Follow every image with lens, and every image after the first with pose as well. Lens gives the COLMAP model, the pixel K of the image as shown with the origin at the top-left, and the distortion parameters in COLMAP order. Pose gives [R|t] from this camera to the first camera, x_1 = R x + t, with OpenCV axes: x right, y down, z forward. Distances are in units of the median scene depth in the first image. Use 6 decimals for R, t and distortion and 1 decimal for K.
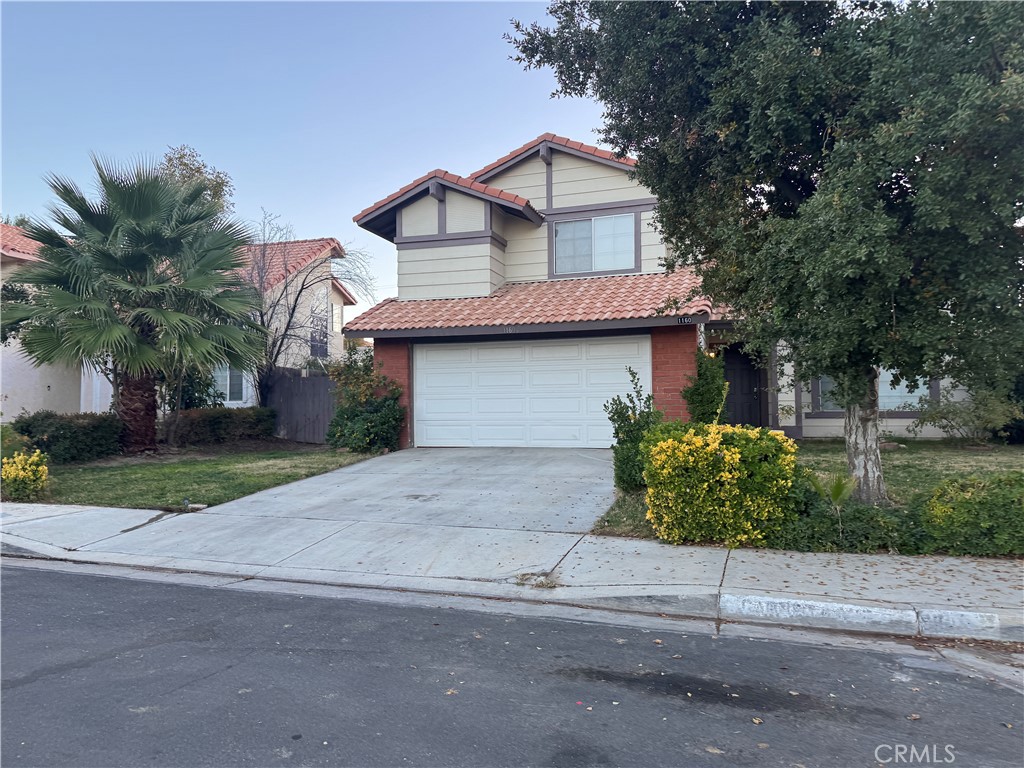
lens RADIAL K [[734.3, 0, 508.2], [0, 734.3, 385.4], [0, 0, 1]] dist [0.051021, -0.073731]
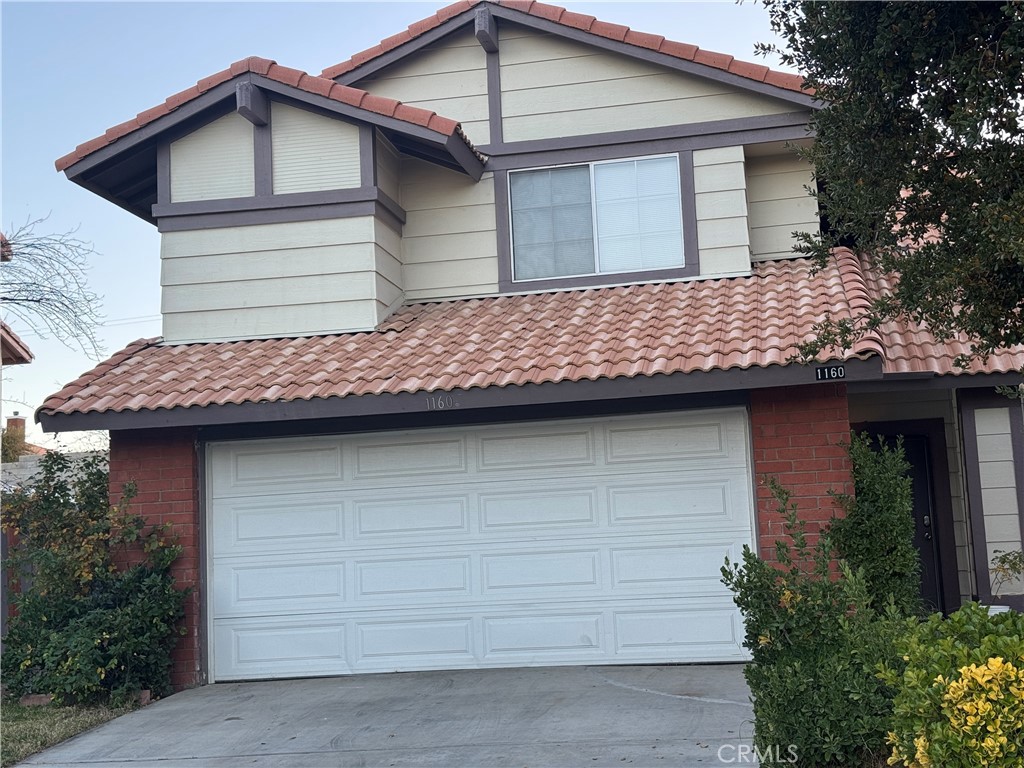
lens RADIAL K [[1459.5, 0, 532.8], [0, 1459.5, 350.4], [0, 0, 1]] dist [0.066207, 0.000000]
pose [[0.989424, -0.017881, 0.143945, -0.063795], [0.034558, 0.992856, -0.114201, -0.003968], [-0.140875, 0.117968, 0.982974, 0.115255]]
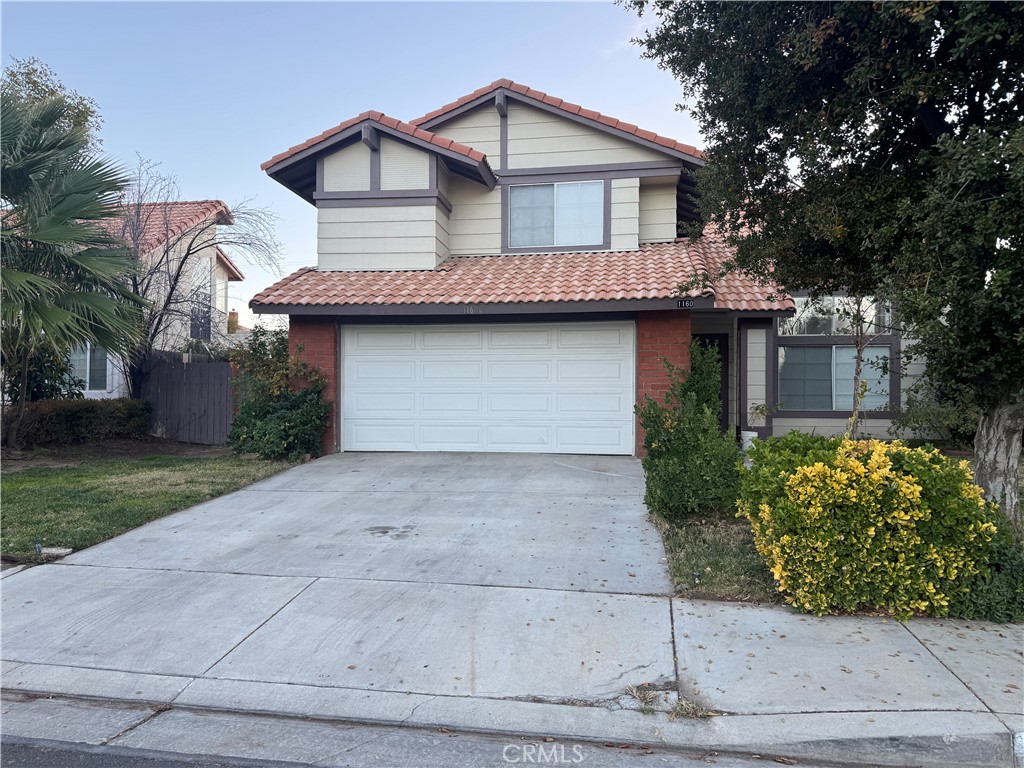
lens RADIAL K [[734.3, 0, 510.7], [0, 734.3, 392.0], [0, 0, 1]] dist [0.051021, -0.073731]
pose [[0.986222, 0.012804, 0.164931, -0.081500], [-0.016171, 0.999687, 0.019087, -0.000277], [-0.164635, -0.021492, 0.986120, 0.176405]]
